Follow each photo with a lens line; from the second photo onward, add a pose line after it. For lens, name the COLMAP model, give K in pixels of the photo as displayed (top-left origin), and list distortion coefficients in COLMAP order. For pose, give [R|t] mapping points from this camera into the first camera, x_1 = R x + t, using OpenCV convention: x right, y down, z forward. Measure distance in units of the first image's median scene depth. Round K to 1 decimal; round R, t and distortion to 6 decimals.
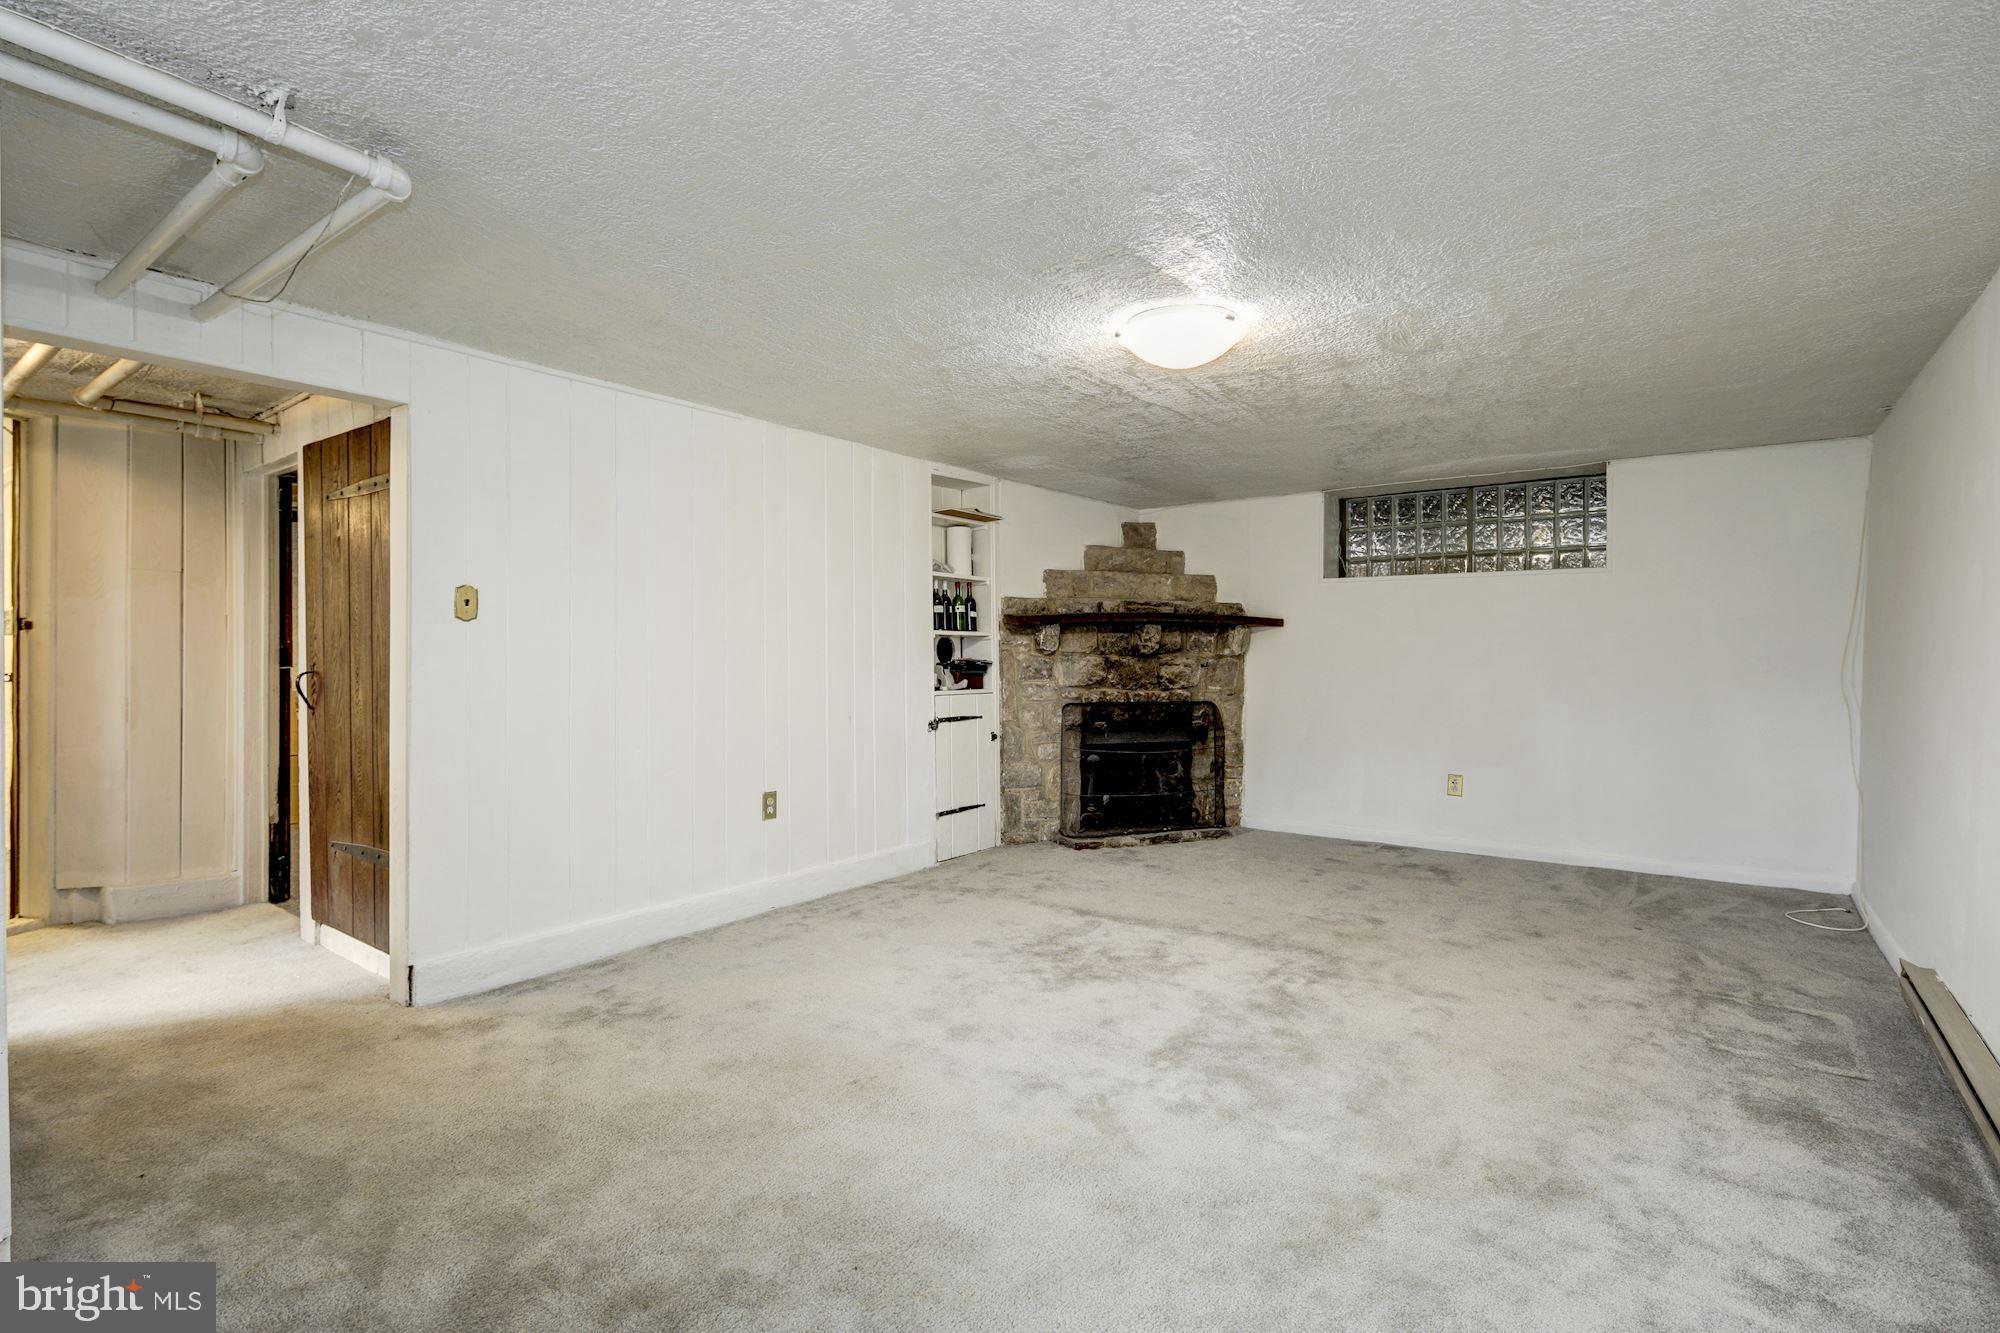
lens RADIAL K [[966.2, 0, 998.8], [0, 966.2, 661.1], [0, 0, 1]] dist [0.005391, -0.005067]
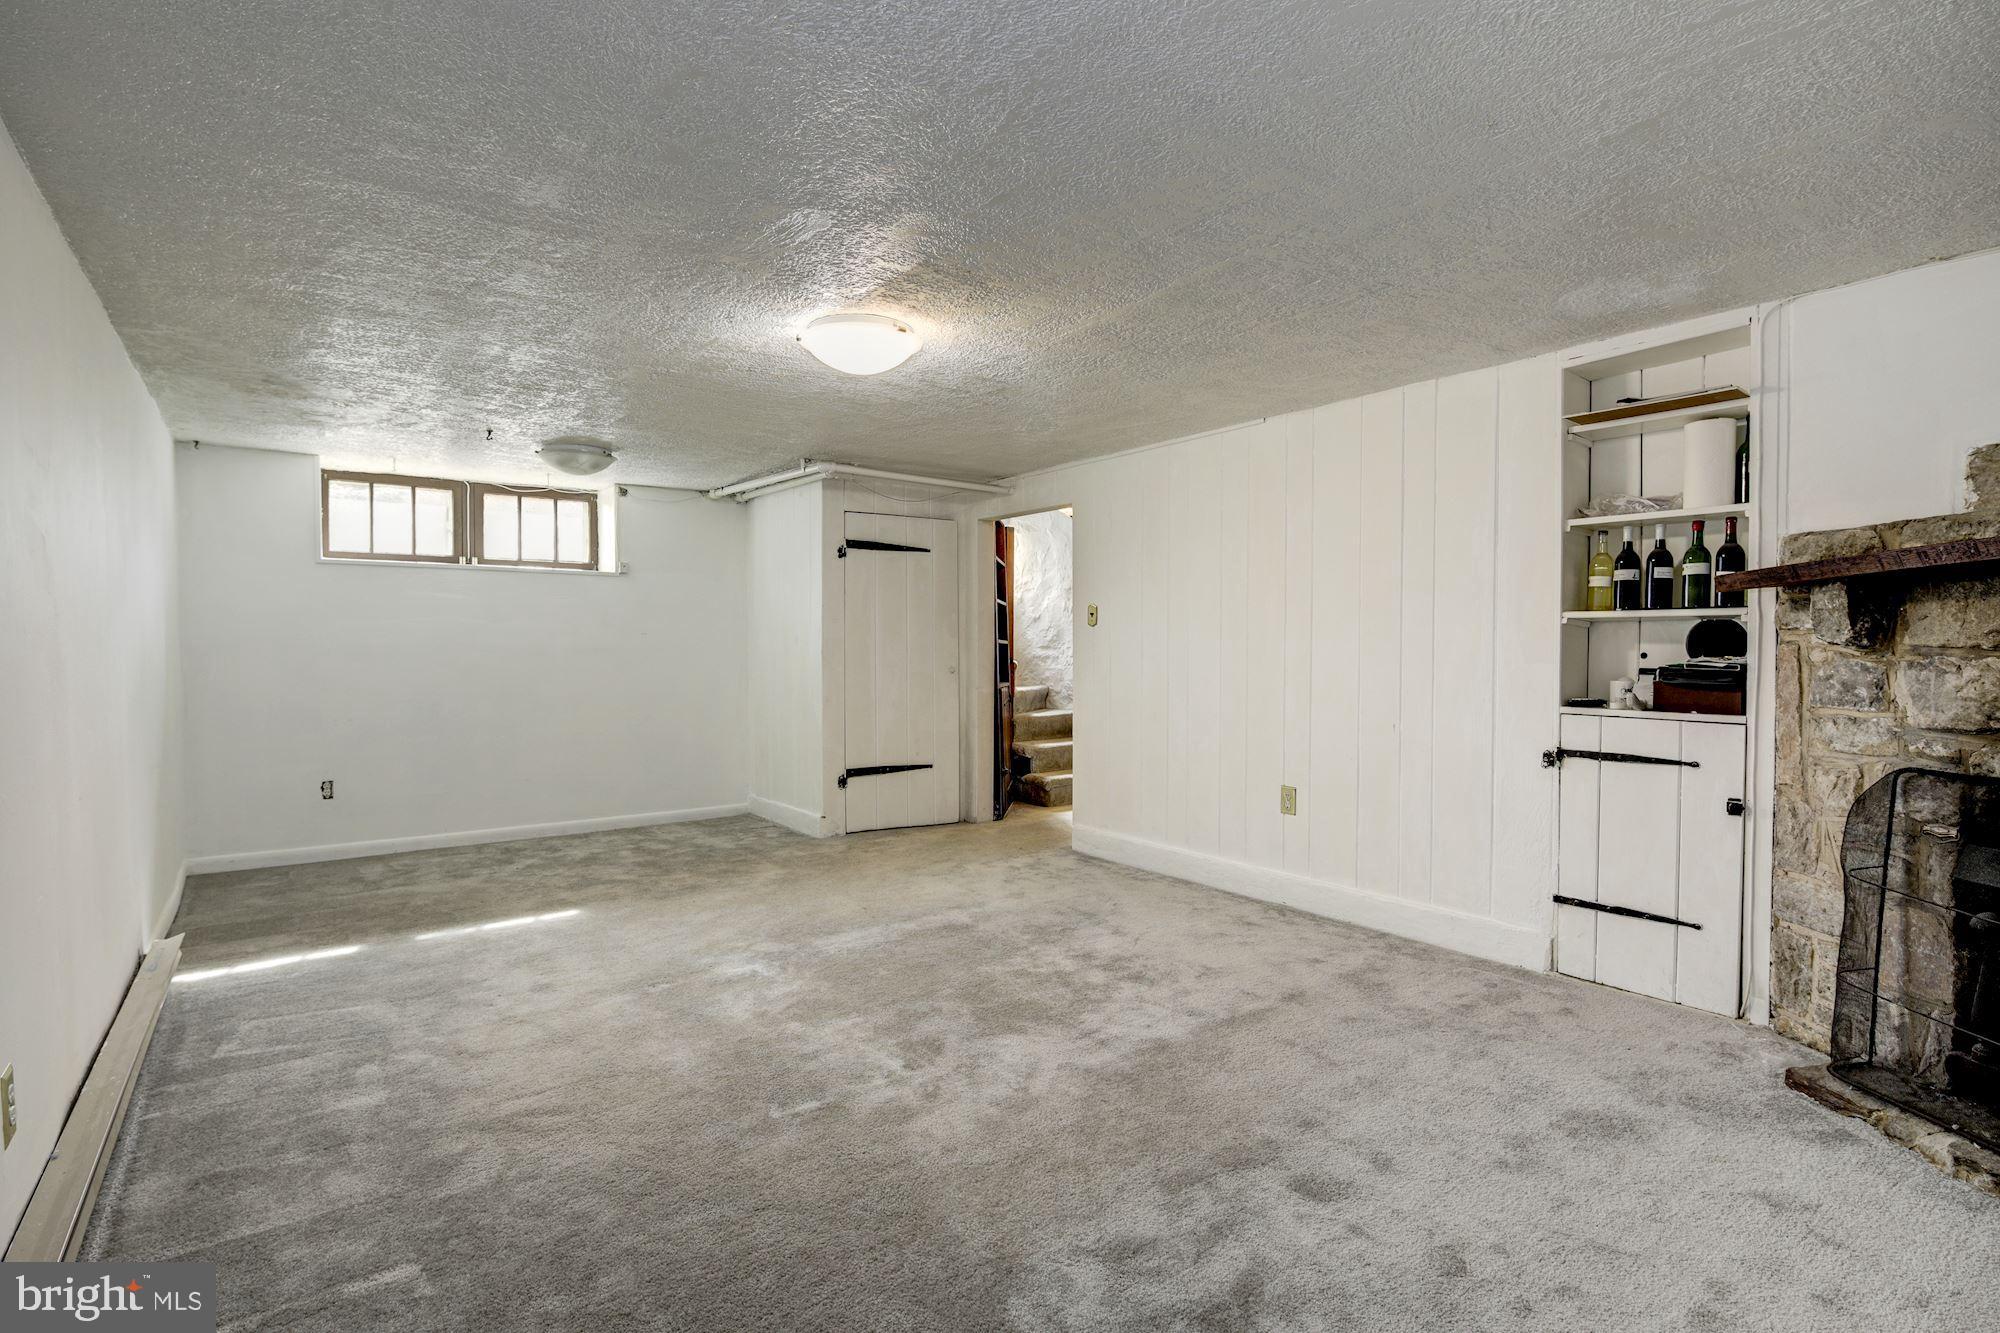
lens RADIAL K [[966.2, 0, 1001.7], [0, 966.2, 663.7], [0, 0, 1]] dist [0.005391, -0.005067]
pose [[-0.292025, 0.021173, -0.956176, 0.592009], [-0.006002, 0.999695, 0.023970, -0.009539], [0.956392, 0.012739, -0.291809, 0.750439]]
